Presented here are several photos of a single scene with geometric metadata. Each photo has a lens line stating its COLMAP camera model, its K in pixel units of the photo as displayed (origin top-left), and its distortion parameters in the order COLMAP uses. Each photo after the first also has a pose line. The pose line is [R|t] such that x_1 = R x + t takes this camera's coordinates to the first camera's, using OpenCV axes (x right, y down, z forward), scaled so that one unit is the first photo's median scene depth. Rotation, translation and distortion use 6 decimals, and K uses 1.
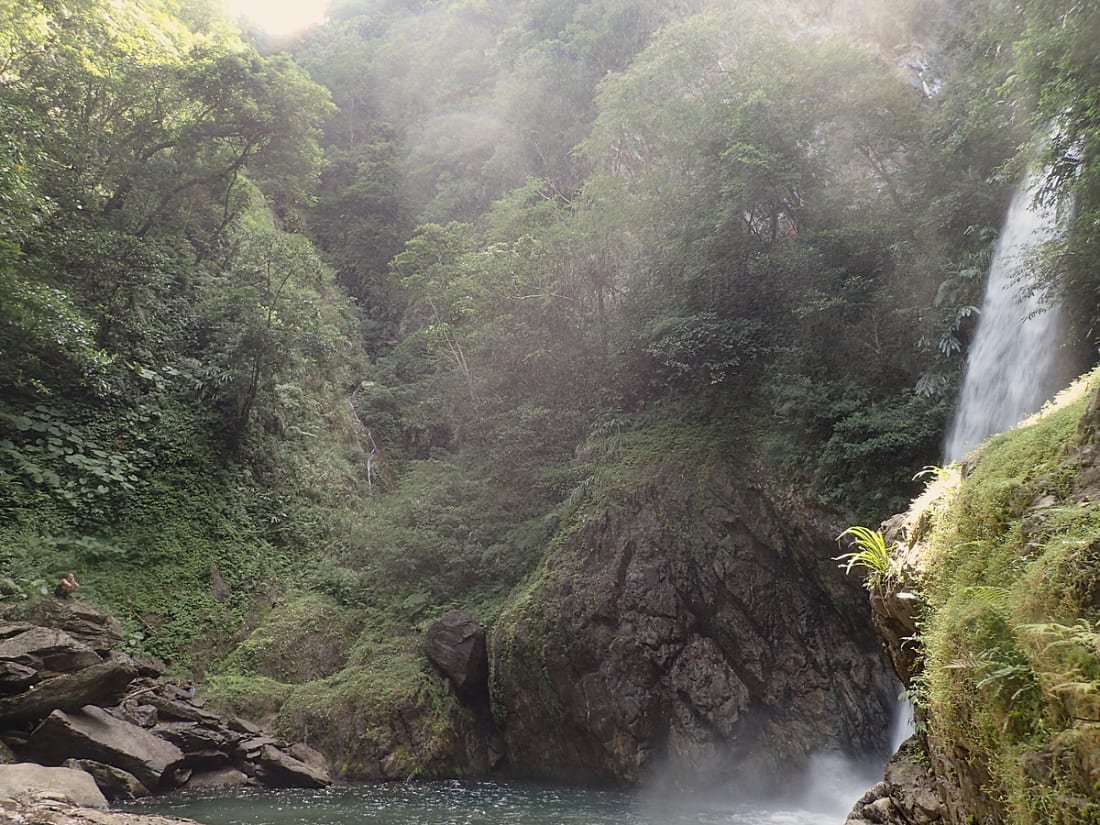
lens RADIAL K [[812.9, 0, 557.7], [0, 812.9, 415.1], [0, 0, 1]] dist [0.000735, -0.008149]
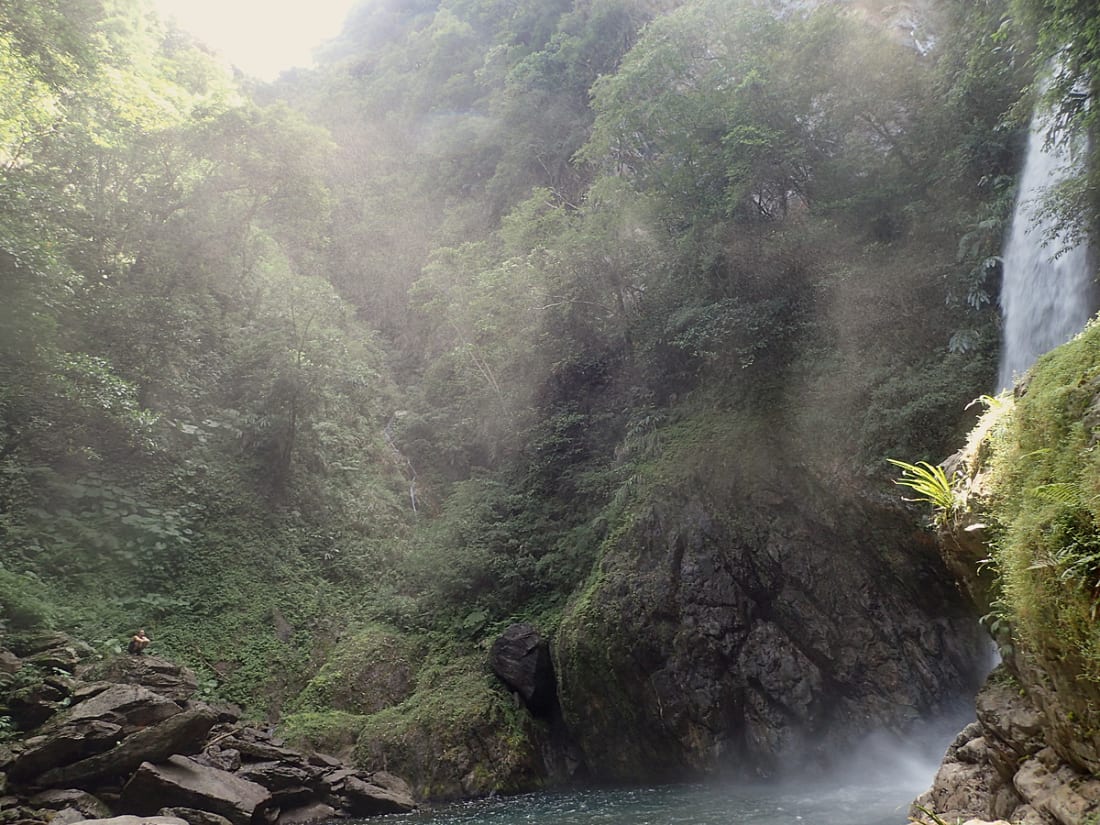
lens RADIAL K [[812.9, 0, 557.7], [0, 812.9, 415.1], [0, 0, 1]] dist [0.000735, -0.008149]
pose [[0.991465, -0.124710, -0.037999, -0.004335], [0.124268, 0.992153, -0.013801, 0.004439], [0.039422, 0.008961, 0.999182, -0.005098]]
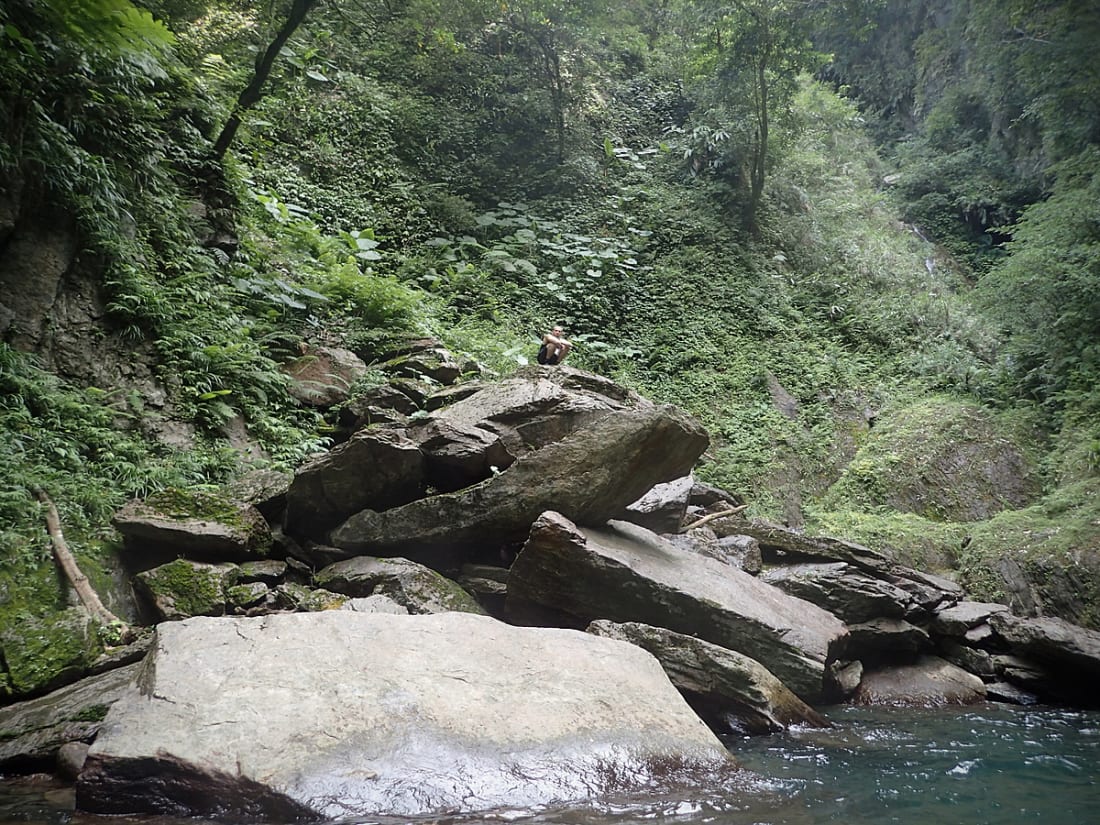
lens RADIAL K [[812.9, 0, 557.7], [0, 812.9, 415.1], [0, 0, 1]] dist [0.000735, -0.008149]
pose [[0.816624, -0.165526, -0.552926, -0.234471], [0.214097, 0.976521, 0.023868, 0.190456], [0.535993, -0.137871, 0.832889, 0.412382]]
